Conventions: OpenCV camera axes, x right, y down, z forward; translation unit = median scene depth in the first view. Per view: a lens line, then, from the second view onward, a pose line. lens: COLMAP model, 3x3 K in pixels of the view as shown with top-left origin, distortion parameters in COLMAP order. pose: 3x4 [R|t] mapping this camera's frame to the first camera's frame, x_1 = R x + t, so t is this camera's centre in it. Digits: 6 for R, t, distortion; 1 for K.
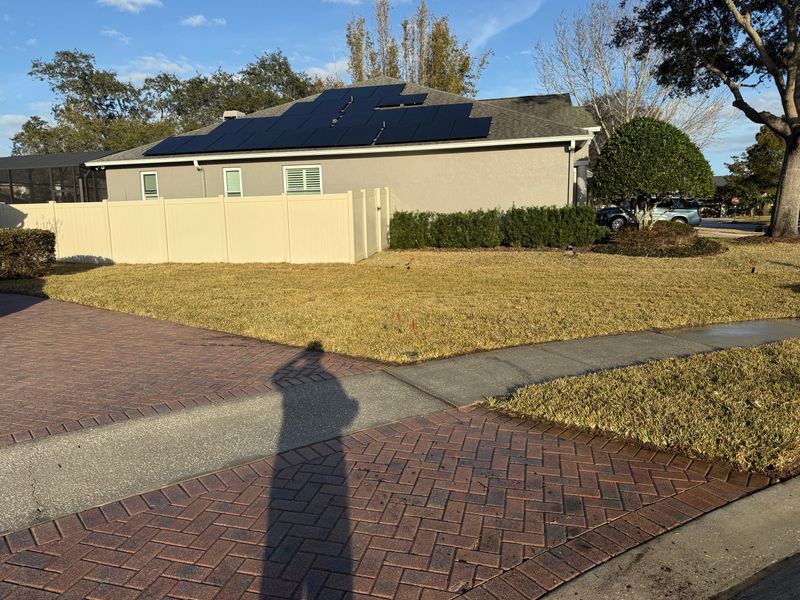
lens RADIAL K [[555.1, 0, 400.0], [0, 555.1, 300.0], [0, 0, 1]] dist [0.098235, -0.136606]
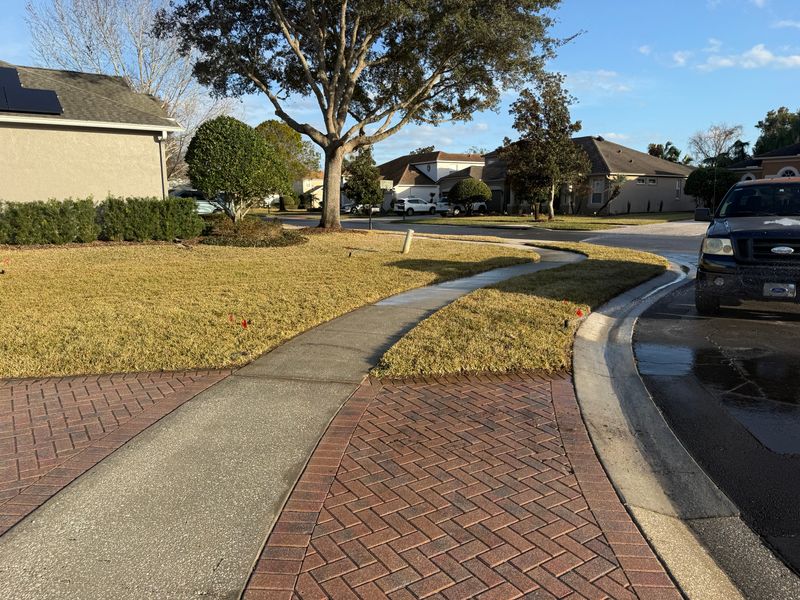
lens RADIAL K [[555.1, 0, 400.0], [0, 555.1, 300.0], [0, 0, 1]] dist [0.098235, -0.136606]
pose [[0.668855, -0.110920, 0.735071, -0.171962], [0.098692, 0.993302, 0.060085, -0.009714], [-0.736813, 0.032358, 0.675322, 0.043900]]
